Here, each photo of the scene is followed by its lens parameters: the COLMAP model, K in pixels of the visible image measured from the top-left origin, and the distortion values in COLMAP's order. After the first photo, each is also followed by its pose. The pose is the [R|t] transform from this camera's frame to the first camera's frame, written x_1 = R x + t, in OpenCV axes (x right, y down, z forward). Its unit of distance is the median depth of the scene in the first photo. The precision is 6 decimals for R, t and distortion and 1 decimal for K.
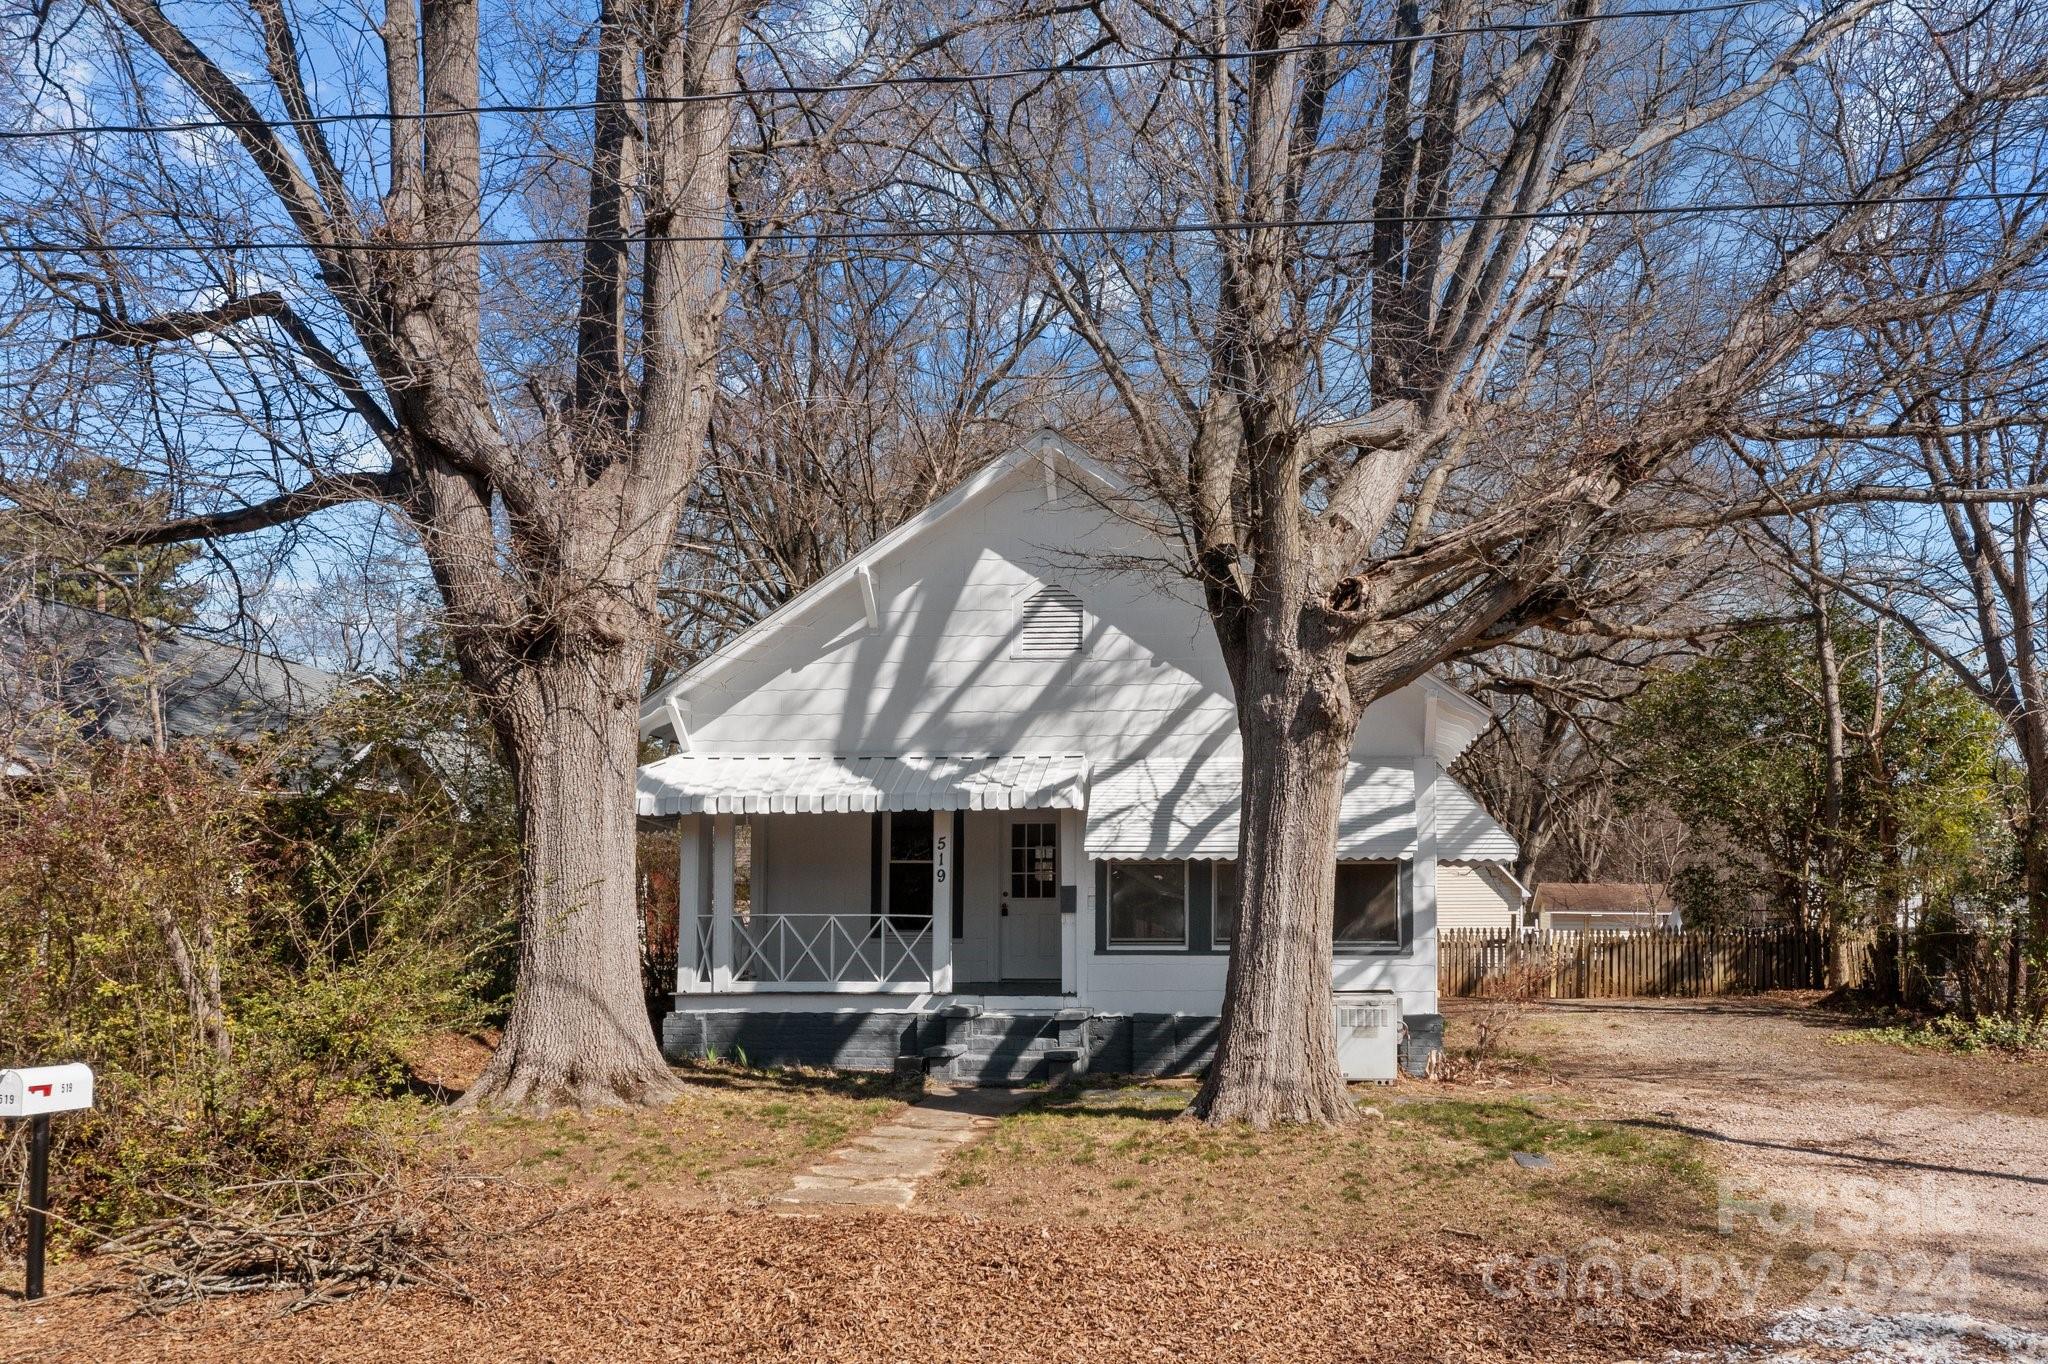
lens RADIAL K [[1619.9, 0, 1173.3], [0, 1619.9, 874.0], [0, 0, 1]] dist [0.005955, 0.007642]
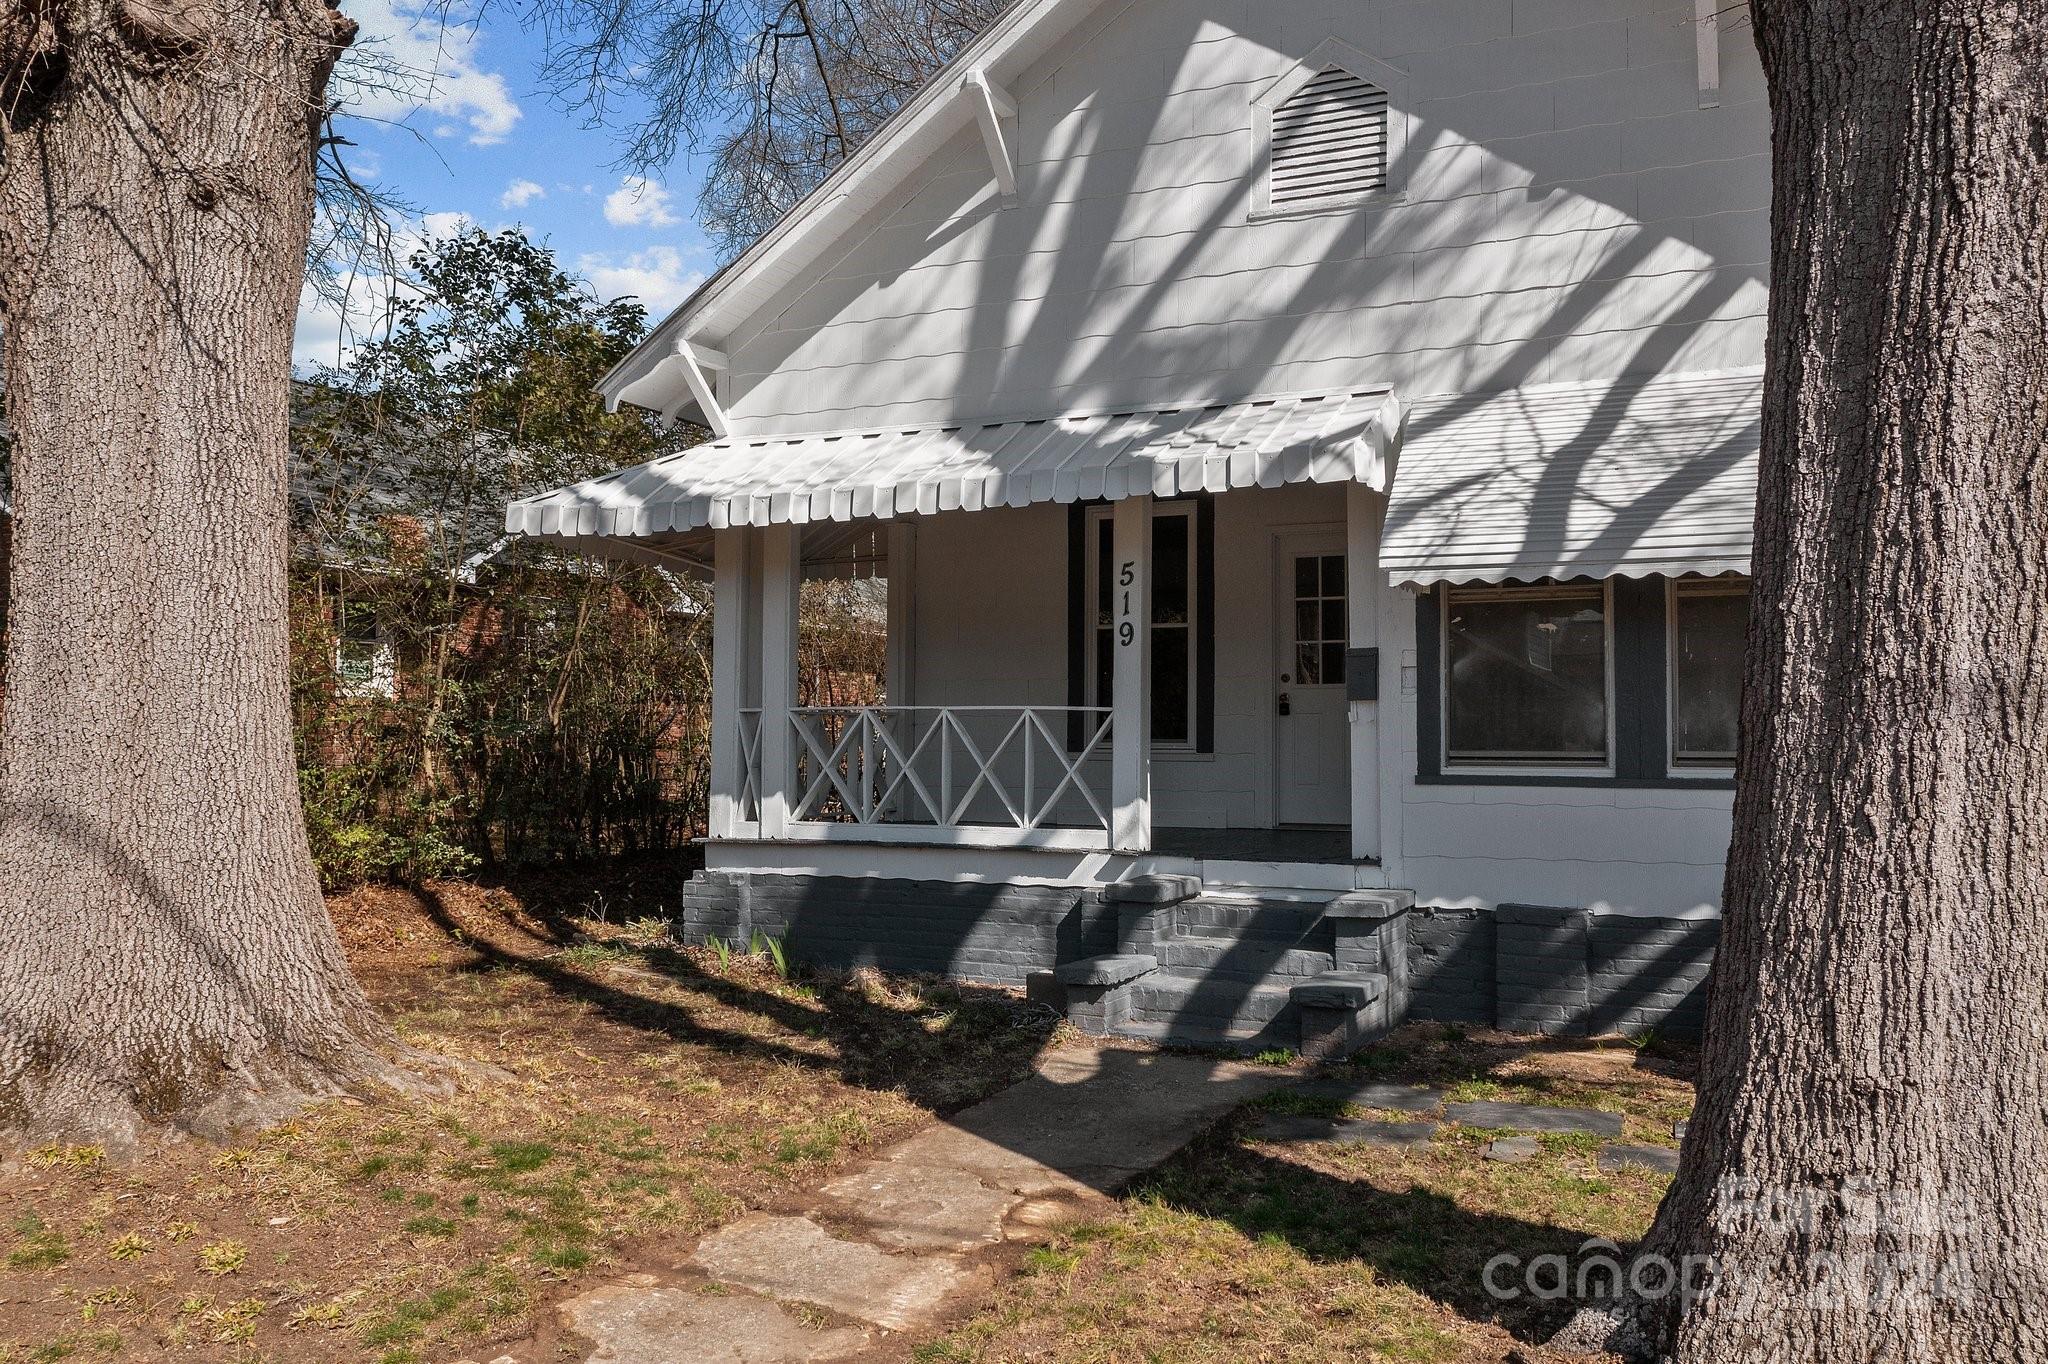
lens RADIAL K [[1619.9, 0, 1039.7], [0, 1619.9, 683.3], [0, 0, 1]] dist [0.005955, 0.007642]
pose [[0.941664, -0.008376, -0.336450, 0.010851], [0.005334, 0.999936, -0.009966, 0.023477], [0.336512, 0.007590, 0.941648, 0.495940]]
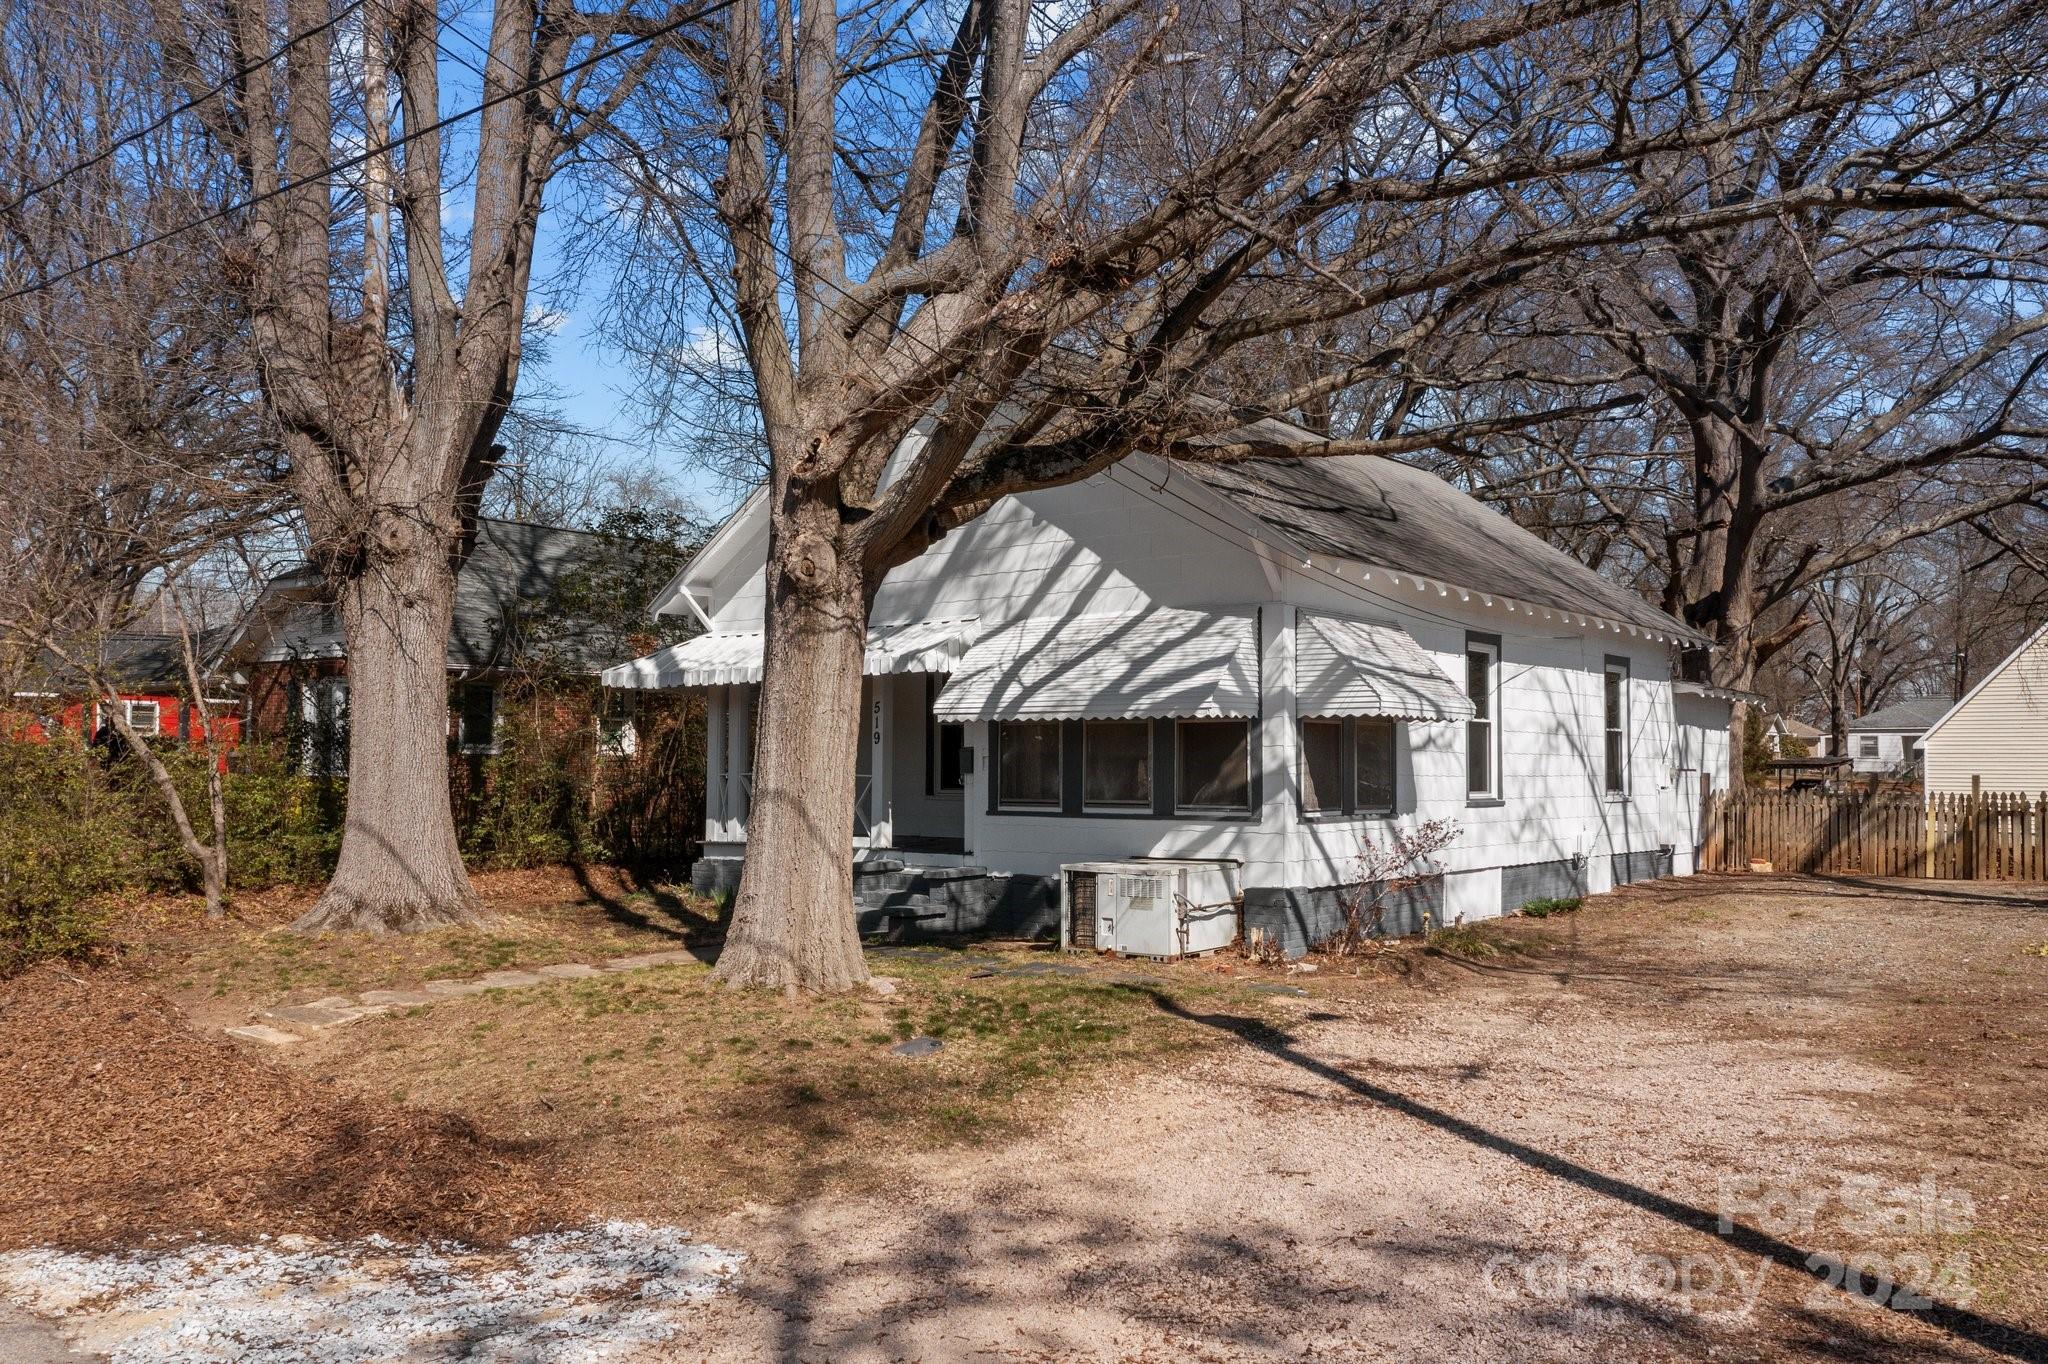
lens RADIAL K [[1619.9, 0, 1042.8], [0, 1619.9, 721.2], [0, 0, 1]] dist [0.005955, 0.007642]
pose [[0.839357, -0.013694, -0.543407, 0.538173], [0.012676, 0.999904, -0.005618, -0.002559], [0.543432, -0.002173, 0.839450, 0.173637]]
